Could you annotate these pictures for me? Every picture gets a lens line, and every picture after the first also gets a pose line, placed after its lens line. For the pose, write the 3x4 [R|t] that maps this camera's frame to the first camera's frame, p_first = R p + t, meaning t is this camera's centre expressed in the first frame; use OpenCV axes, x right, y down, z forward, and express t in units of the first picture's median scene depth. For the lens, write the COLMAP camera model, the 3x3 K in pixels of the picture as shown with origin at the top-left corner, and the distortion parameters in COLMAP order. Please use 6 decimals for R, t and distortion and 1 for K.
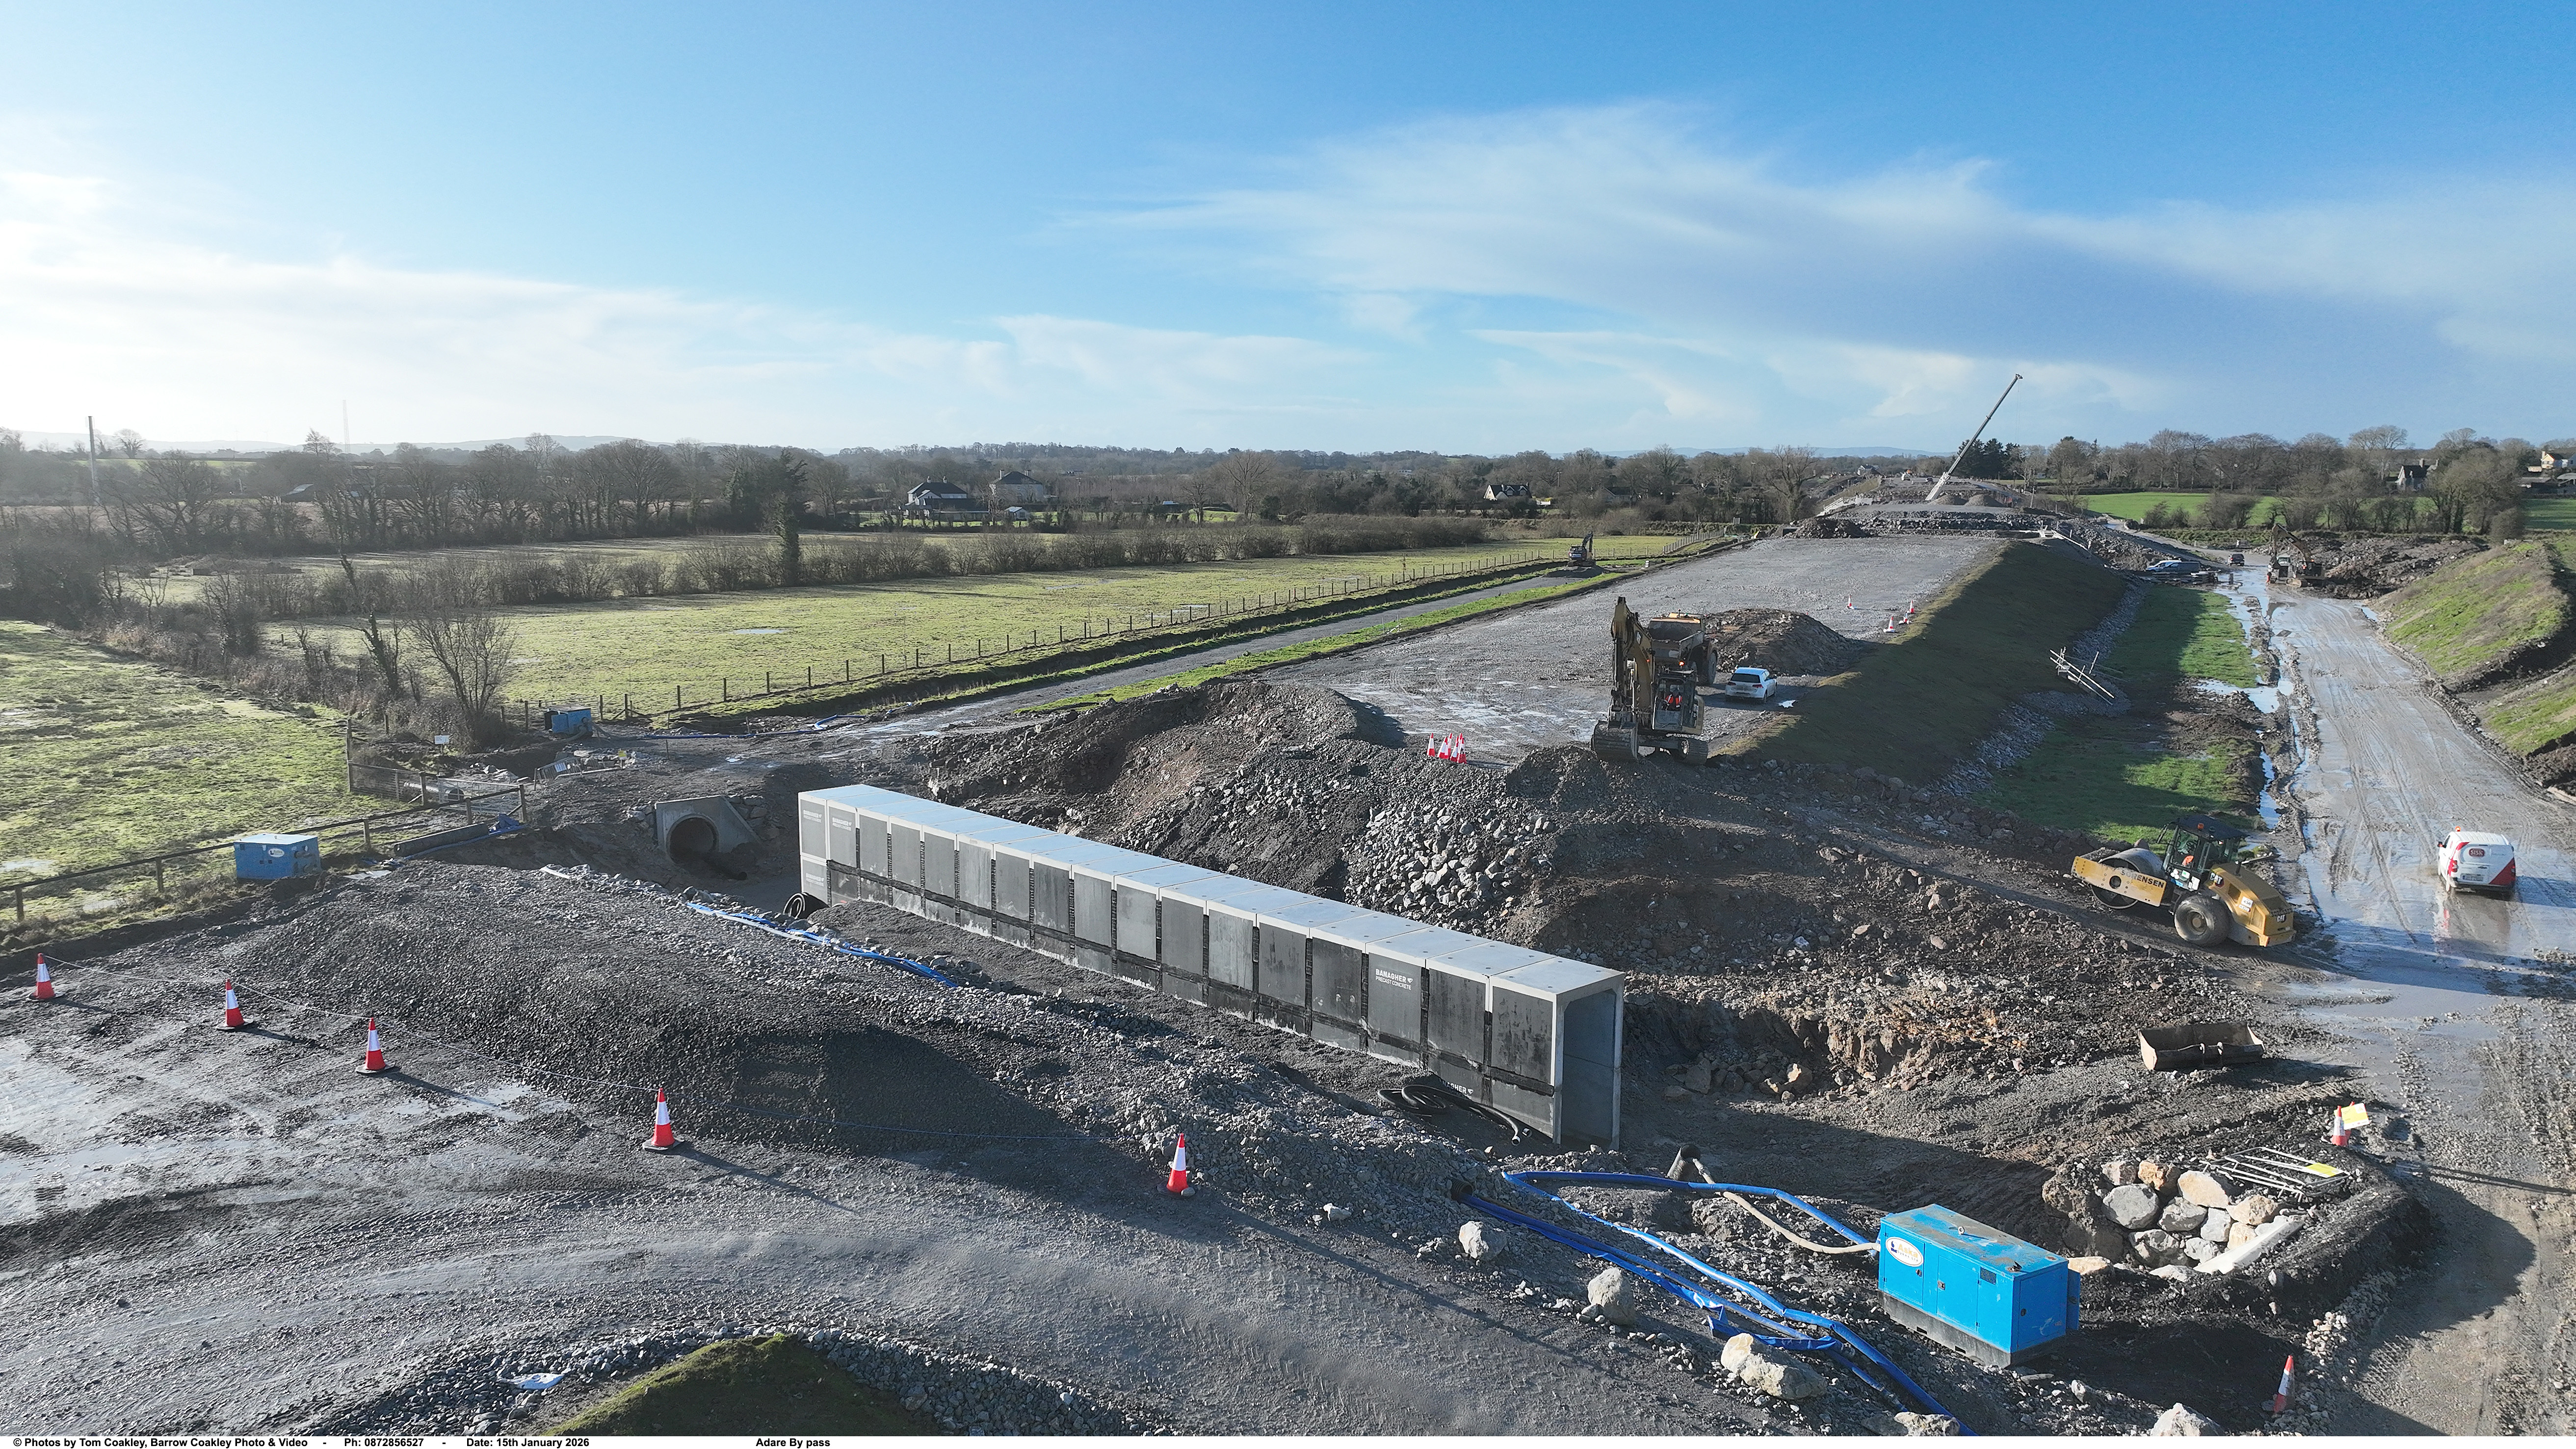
lens RADIAL K [[1806.3, 0, 1288.0], [0, 1806.3, 724.5], [0, 0, 1]] dist [0.004484, 0.007557]
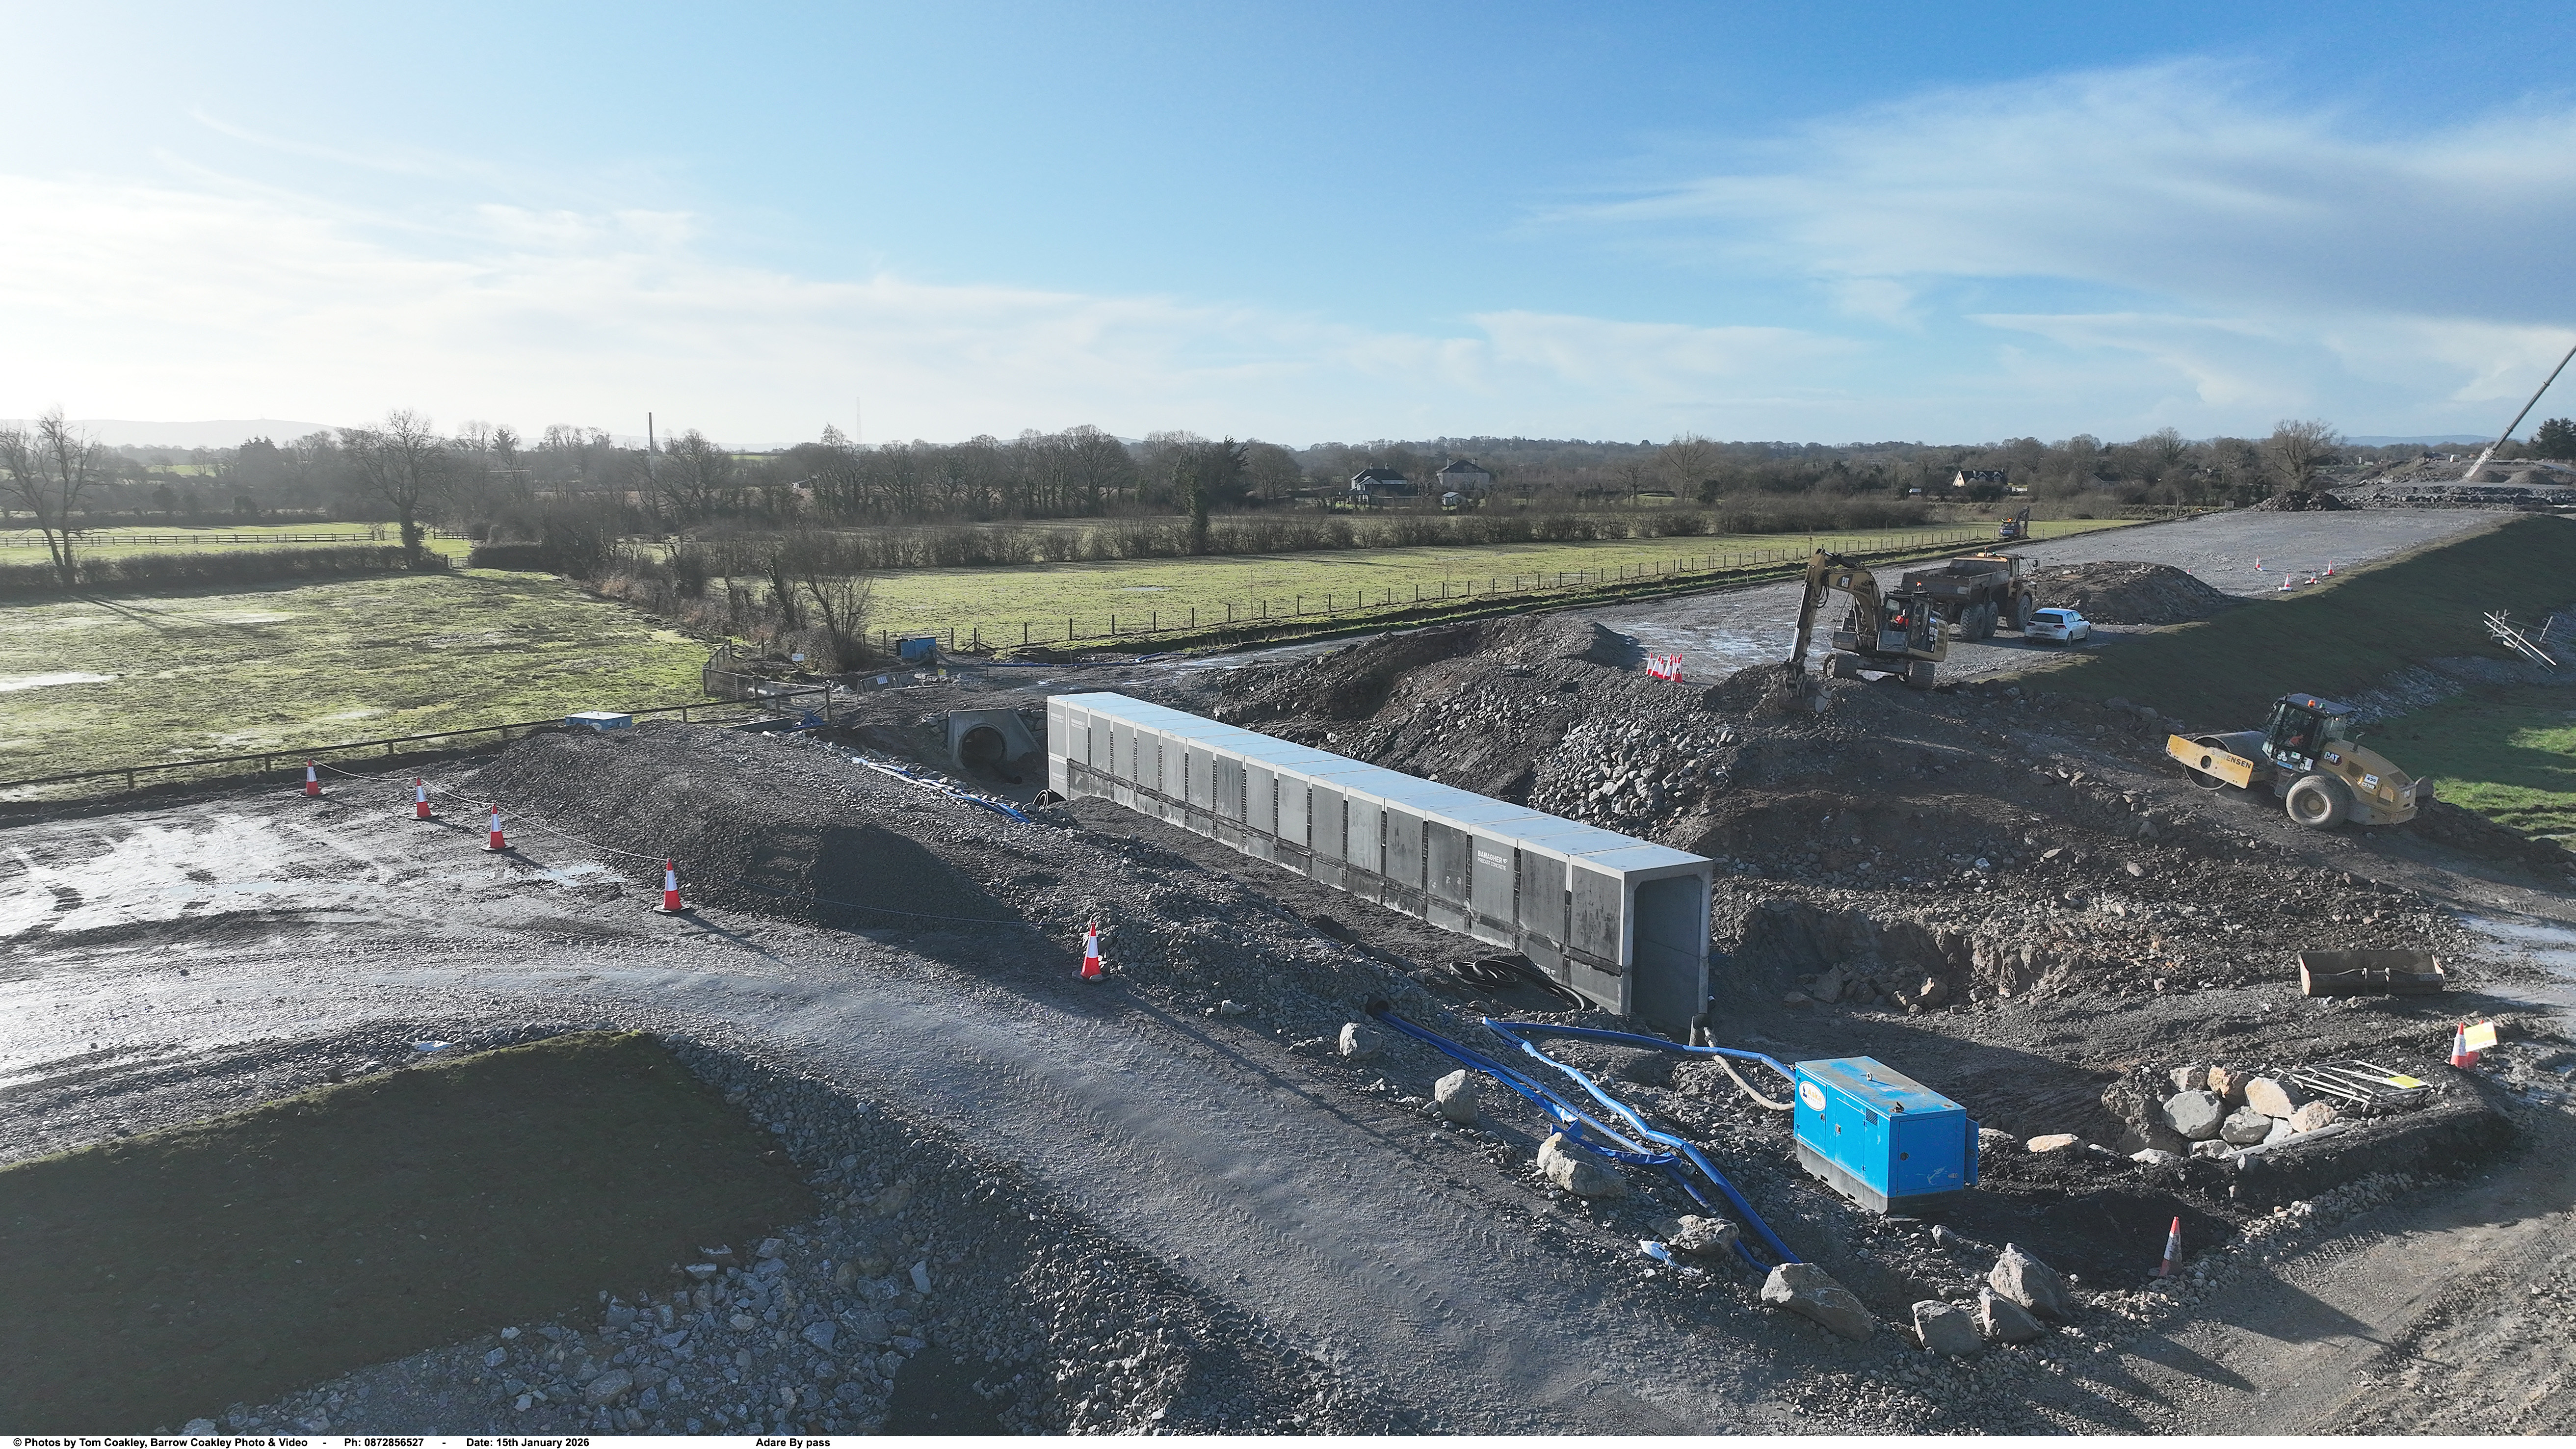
lens RADIAL K [[1806.3, 0, 1288.0], [0, 1806.3, 724.5], [0, 0, 1]] dist [0.004484, 0.007557]
pose [[0.967497, 0.032031, -0.250847, 0.174435], [-0.031395, 0.999486, 0.006535, 0.055397], [0.250928, 0.001553, 0.968005, 0.001742]]
